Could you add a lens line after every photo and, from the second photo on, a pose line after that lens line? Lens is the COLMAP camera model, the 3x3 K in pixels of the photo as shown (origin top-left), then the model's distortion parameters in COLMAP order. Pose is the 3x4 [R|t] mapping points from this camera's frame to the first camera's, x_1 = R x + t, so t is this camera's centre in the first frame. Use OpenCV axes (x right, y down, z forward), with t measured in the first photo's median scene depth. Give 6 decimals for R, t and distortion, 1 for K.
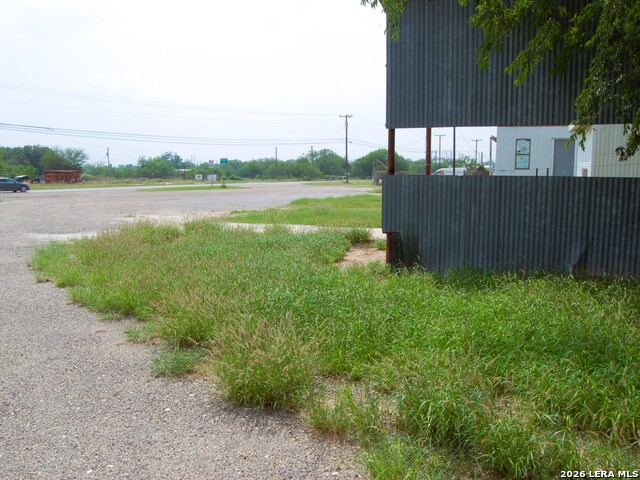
lens RADIAL K [[569.9, 0, 324.5], [0, 569.9, 244.9], [0, 0, 1]] dist [-0.090002, 0.034572]
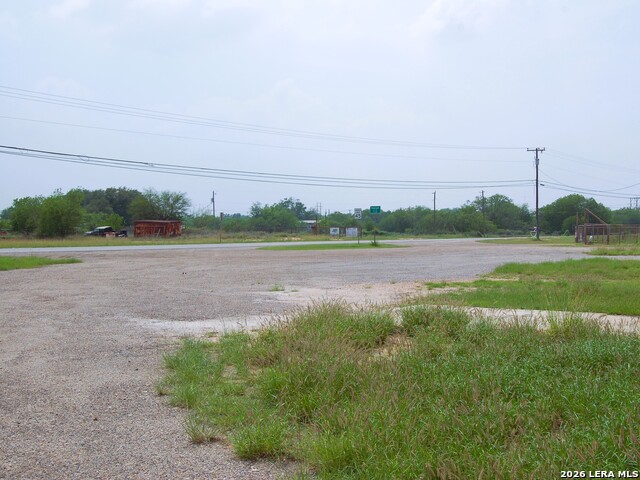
lens RADIAL K [[604.4, 0, 320.0], [0, 604.4, 240.0], [0, 0, 1]] dist [-0.013792, -0.002316]
pose [[0.994258, 0.005915, -0.106848, -0.155674], [-0.016681, 0.994832, -0.100158, -0.027447], [0.105704, 0.101365, 0.989218, 0.207626]]
